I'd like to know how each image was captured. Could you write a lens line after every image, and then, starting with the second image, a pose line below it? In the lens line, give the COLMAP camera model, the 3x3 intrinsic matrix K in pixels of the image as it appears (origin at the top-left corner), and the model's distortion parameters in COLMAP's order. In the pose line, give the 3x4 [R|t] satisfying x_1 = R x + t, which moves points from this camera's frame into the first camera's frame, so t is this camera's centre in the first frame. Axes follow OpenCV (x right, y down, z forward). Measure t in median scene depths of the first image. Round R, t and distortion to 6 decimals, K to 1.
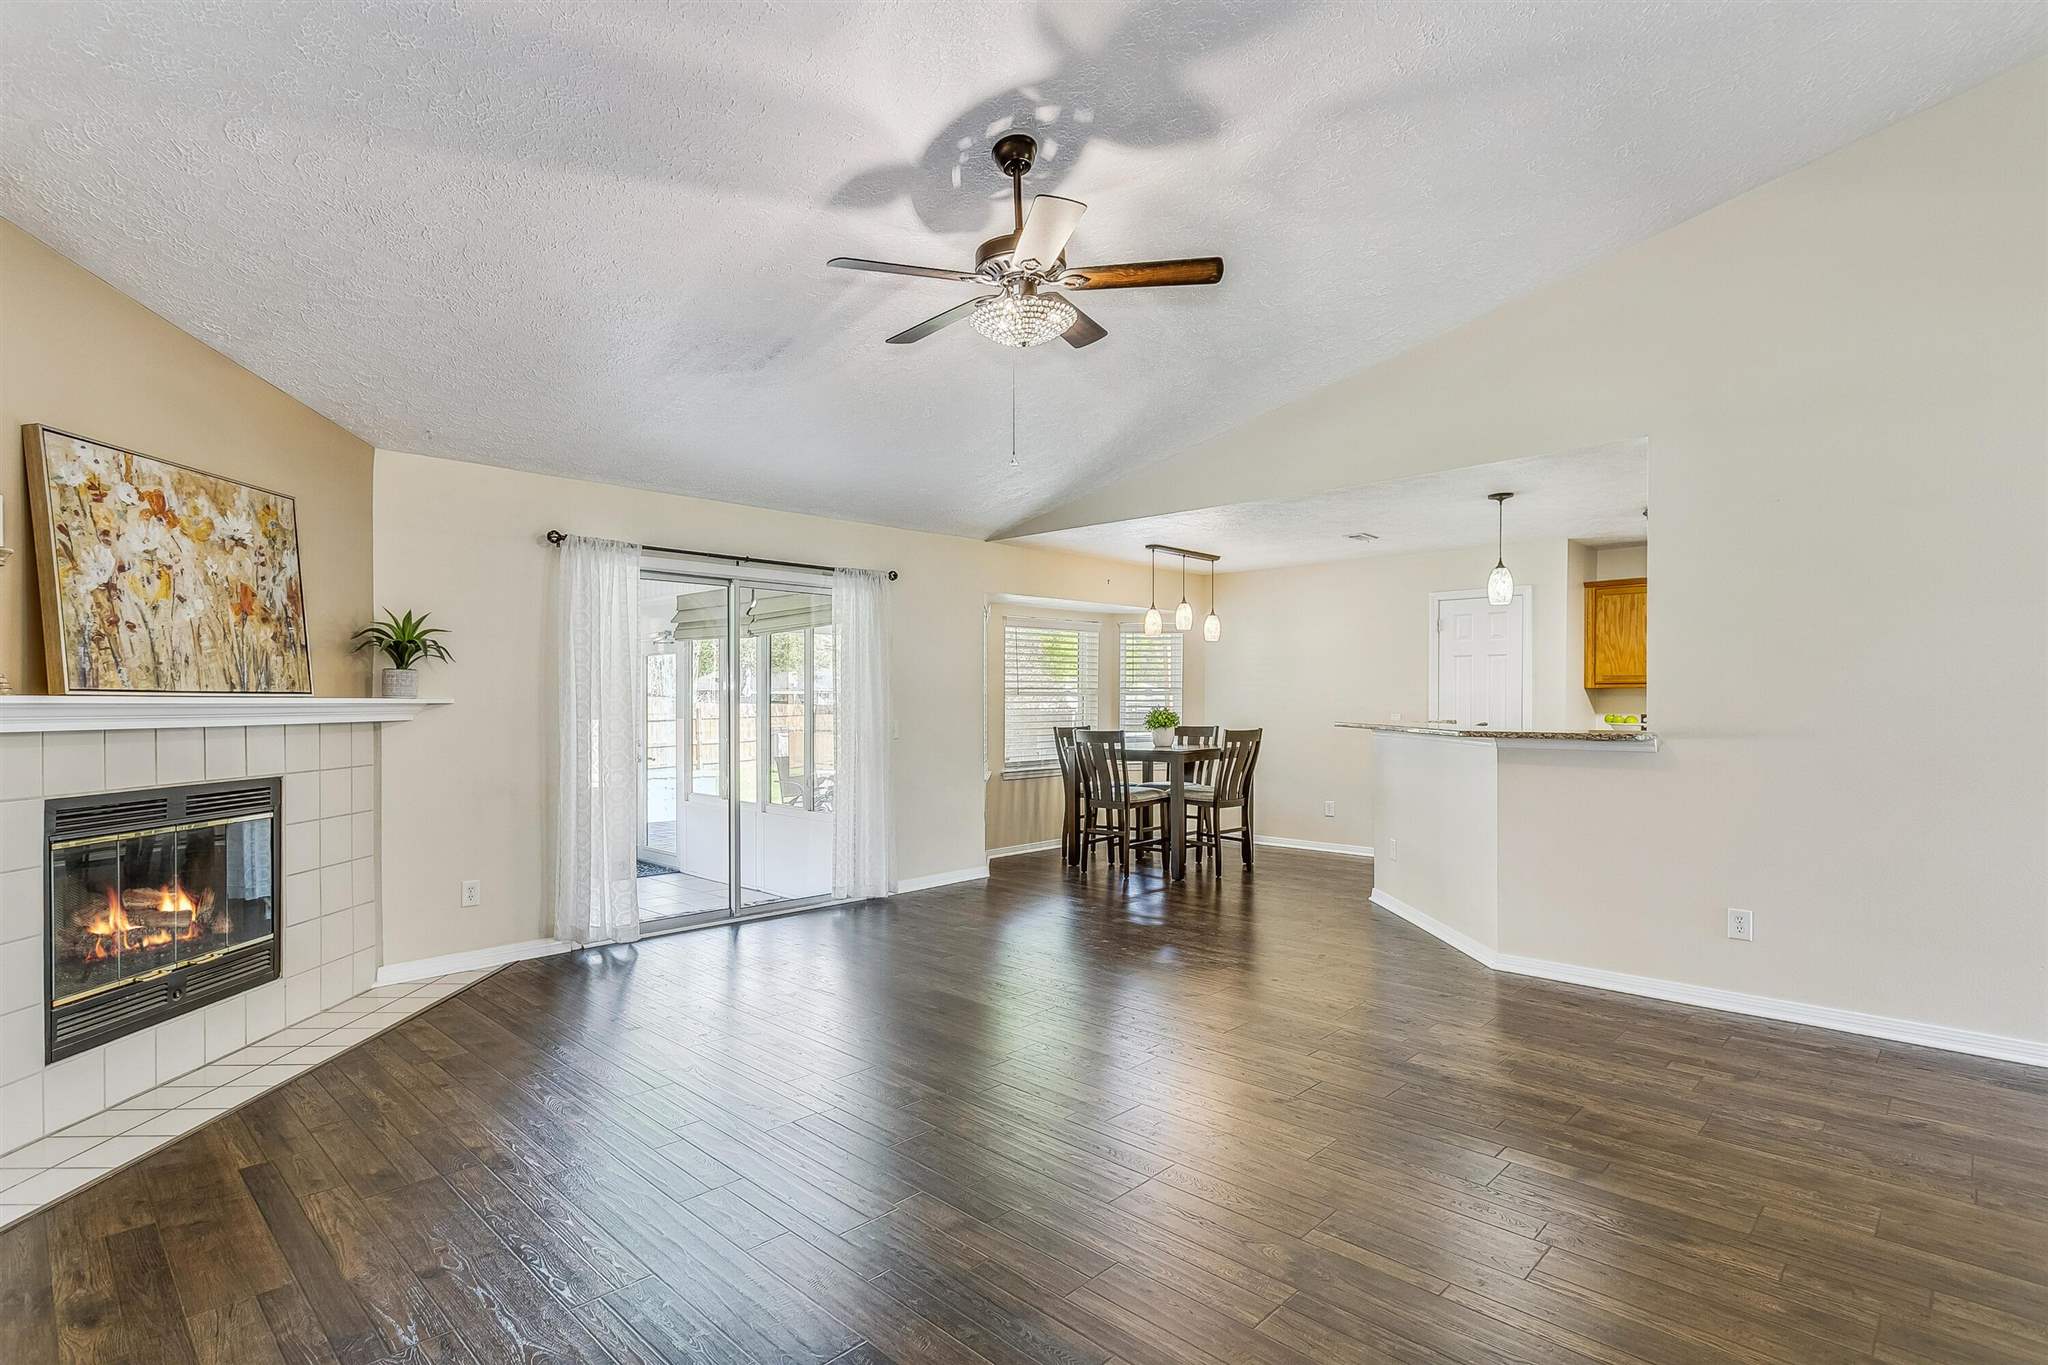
lens RADIAL K [[998.6, 0, 1017.7], [0, 998.6, 696.1], [0, 0, 1]] dist [0.000765, 0.004184]
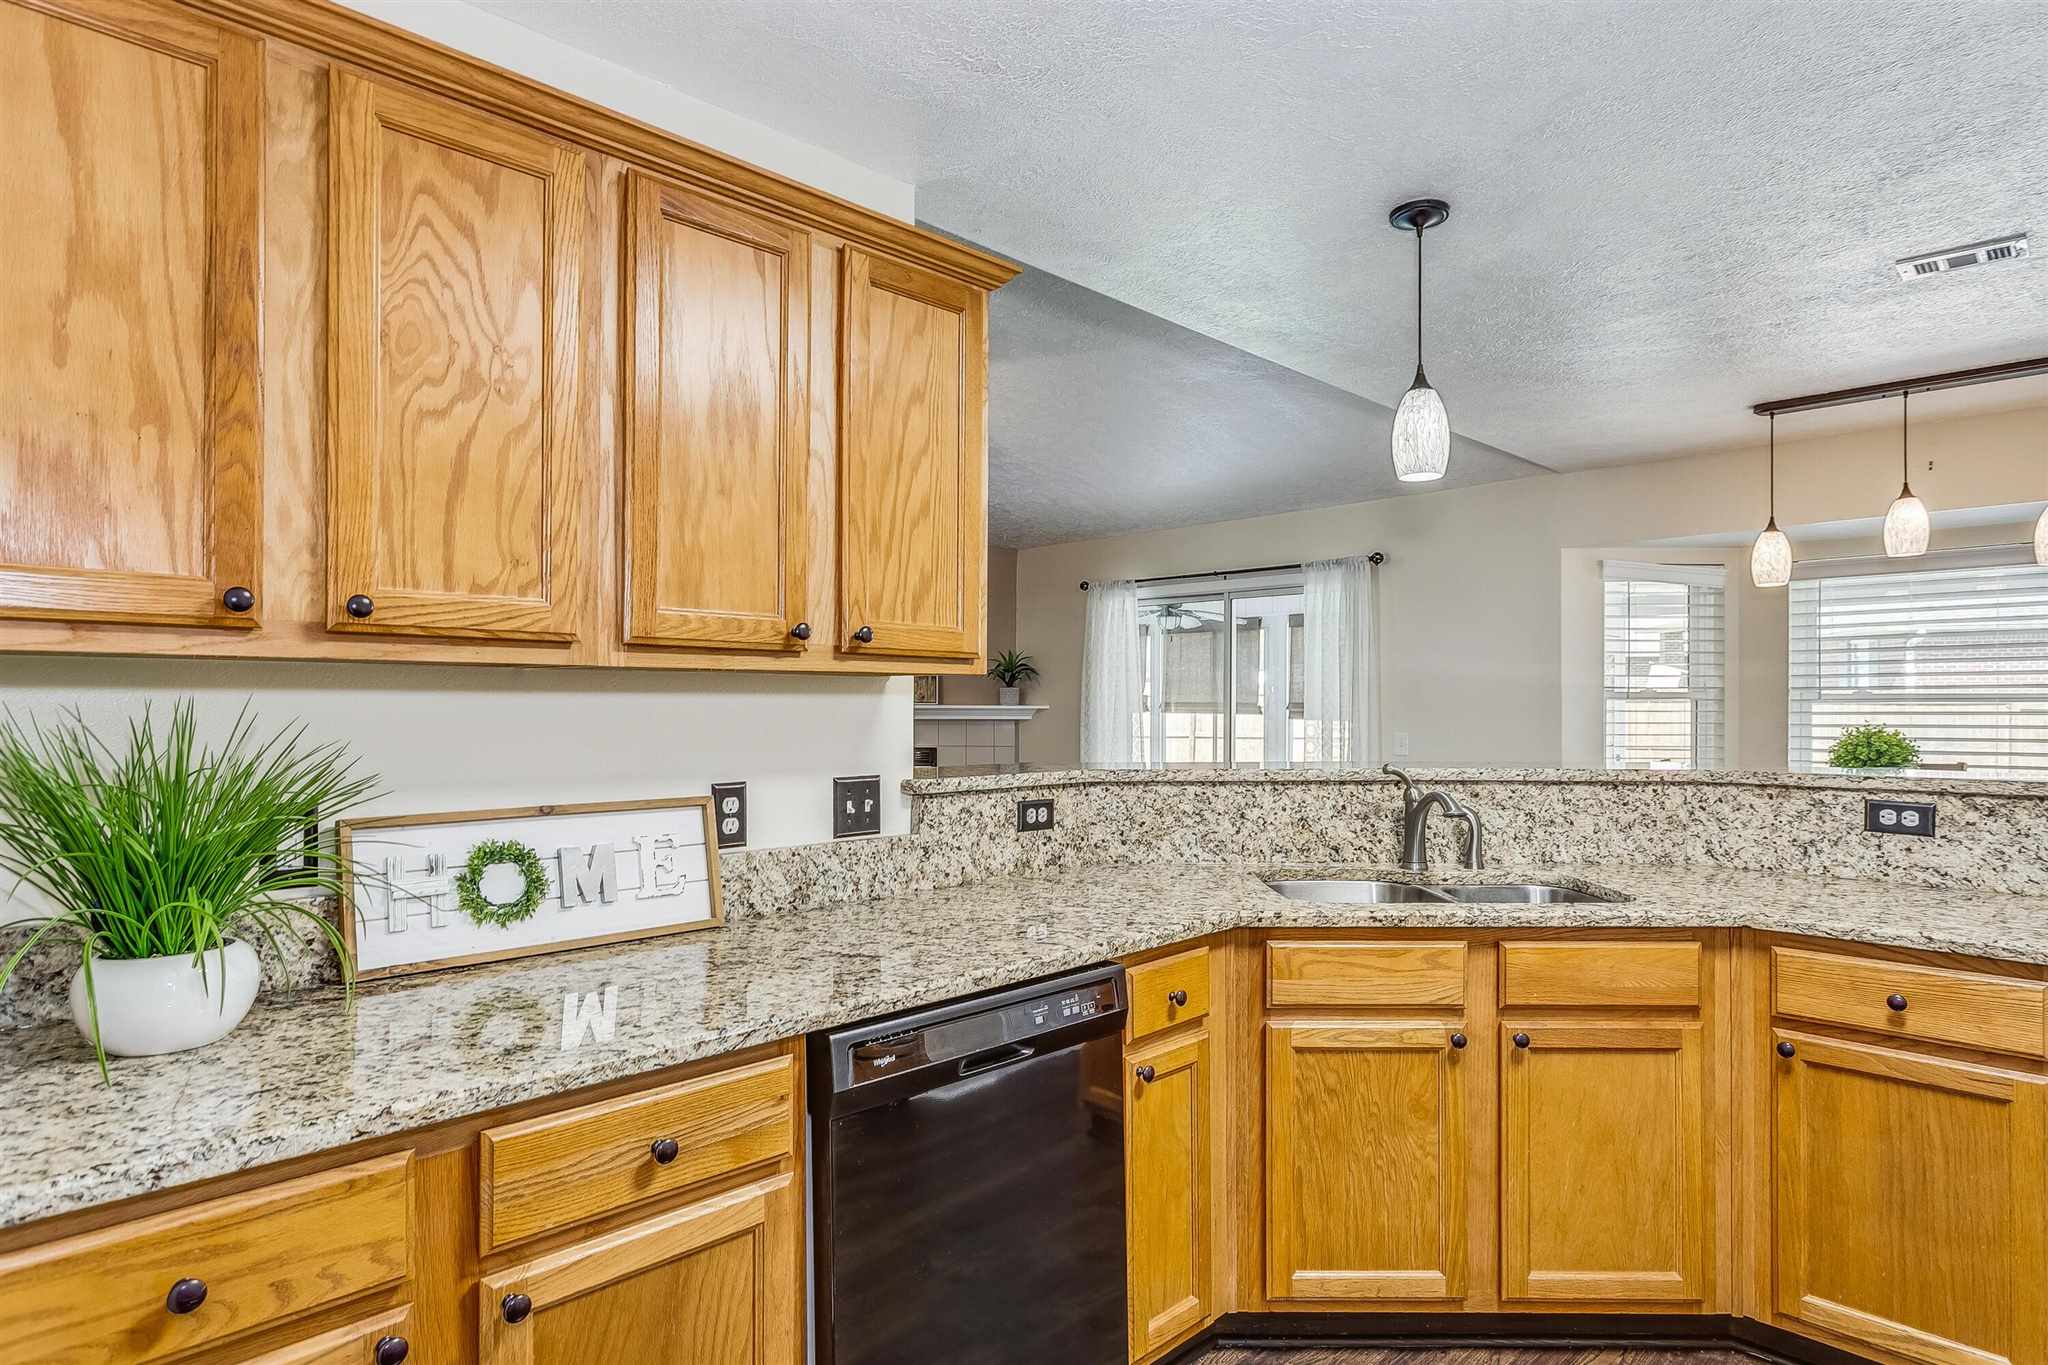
lens RADIAL K [[1181.8, 0, 1029.2], [0, 1181.8, 694.6], [0, 0, 1]] dist [-0.000340, -0.001374]
pose [[-0.001717, -0.003256, -0.999993, 1.559382], [0.005303, 0.999981, -0.003265, -0.009420], [0.999984, -0.005309, -0.001700, 1.333495]]
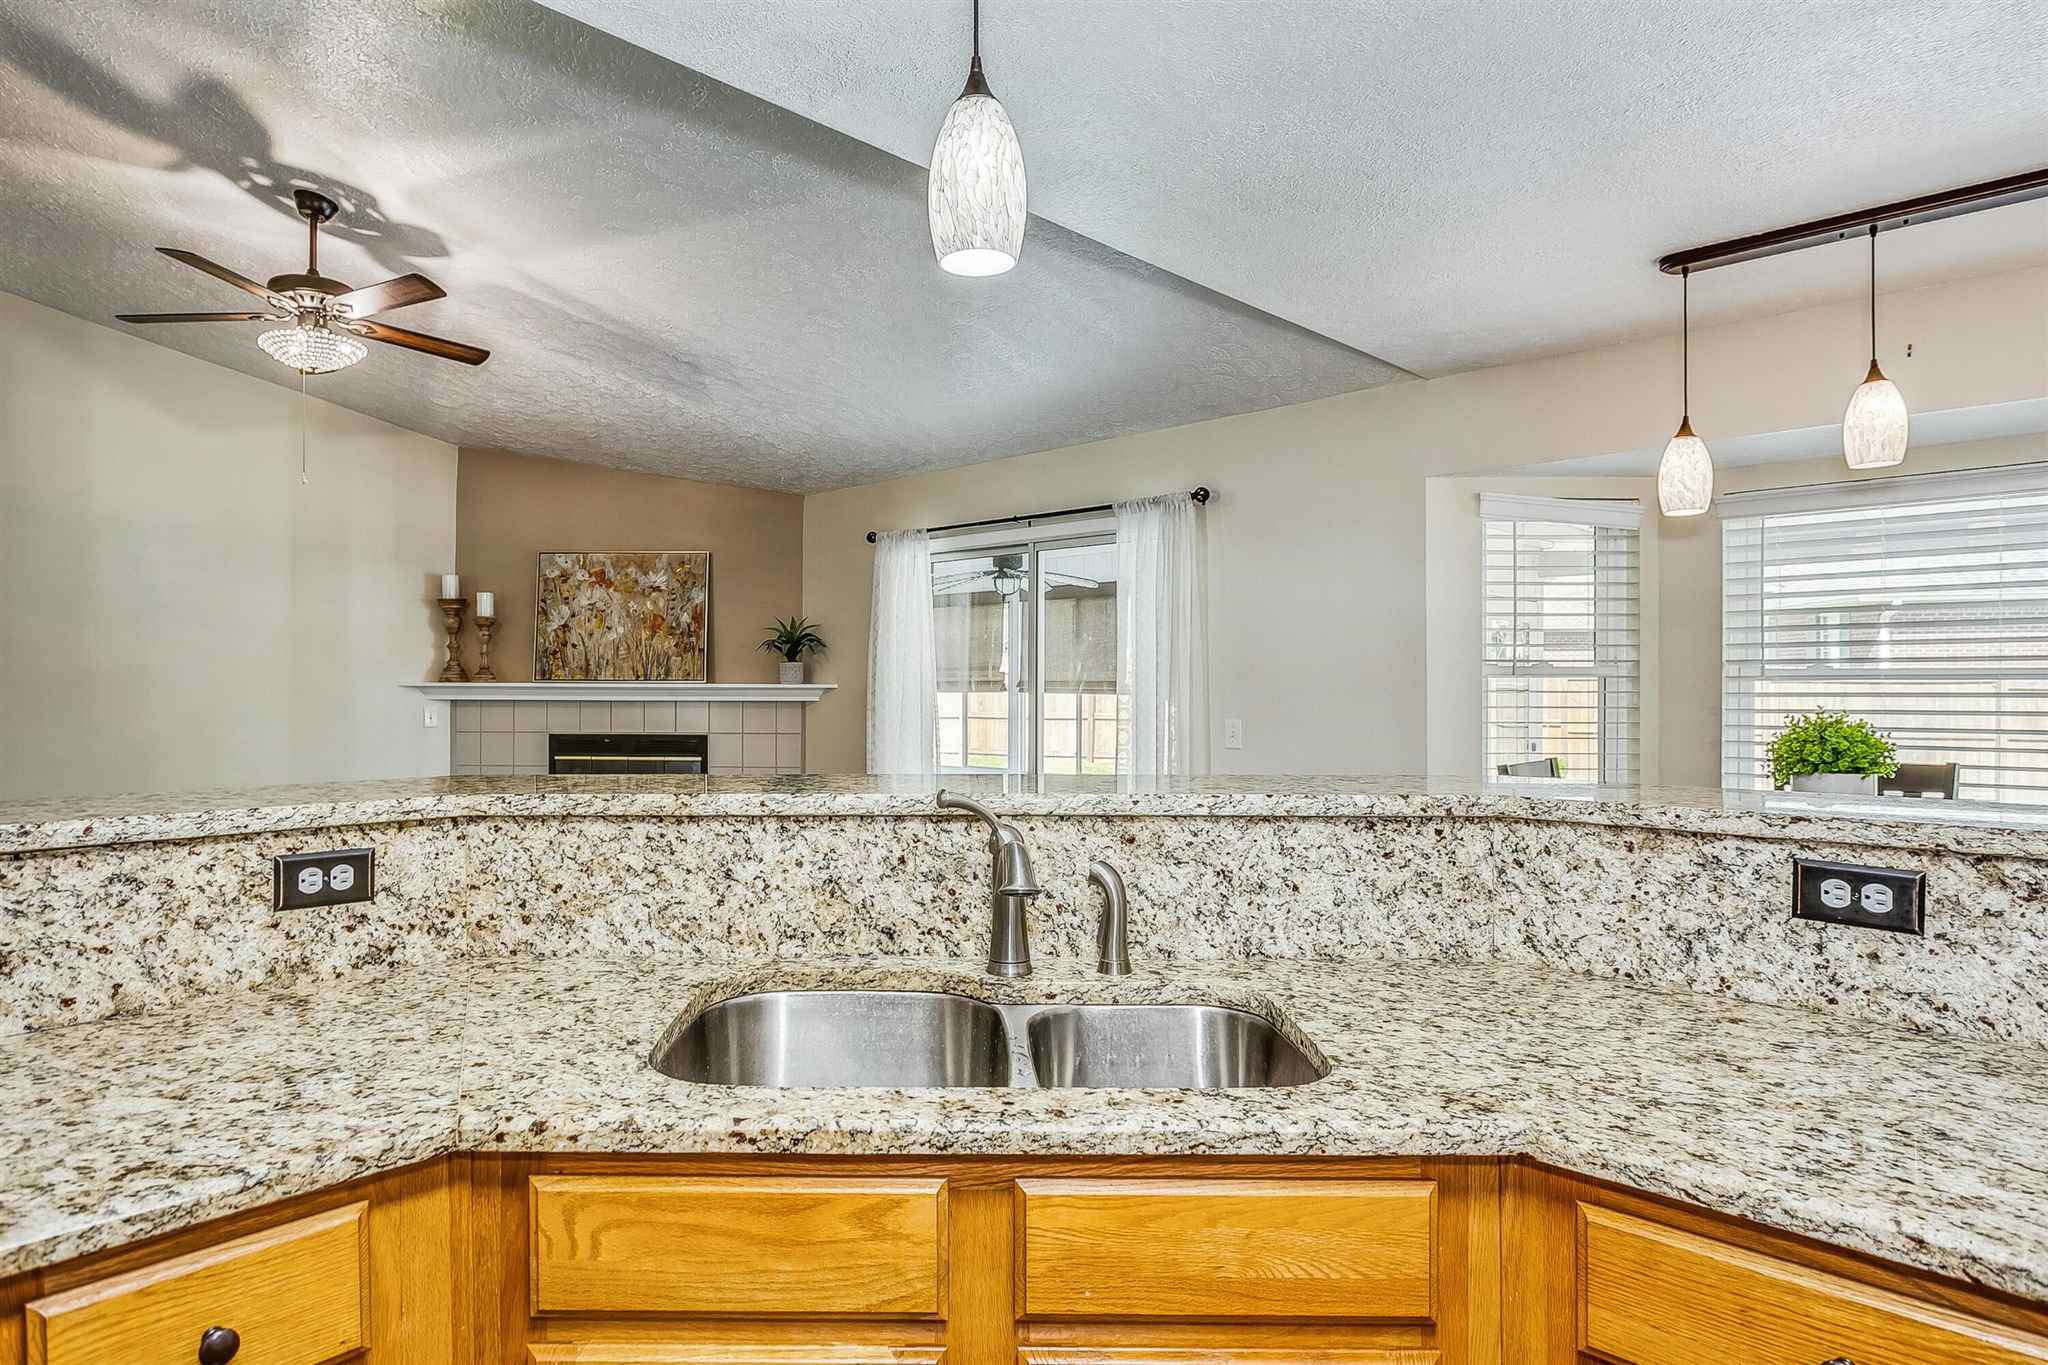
lens RADIAL K [[1176.1, 0, 1013.9], [0, 1176.1, 674.2], [0, 0, 1]] dist [-0.014396, 0.005825]
pose [[-0.000486, -0.002636, -0.999996, 1.174983], [0.005043, 0.999984, -0.002638, -0.005499], [0.999987, -0.005044, -0.000473, 1.621387]]
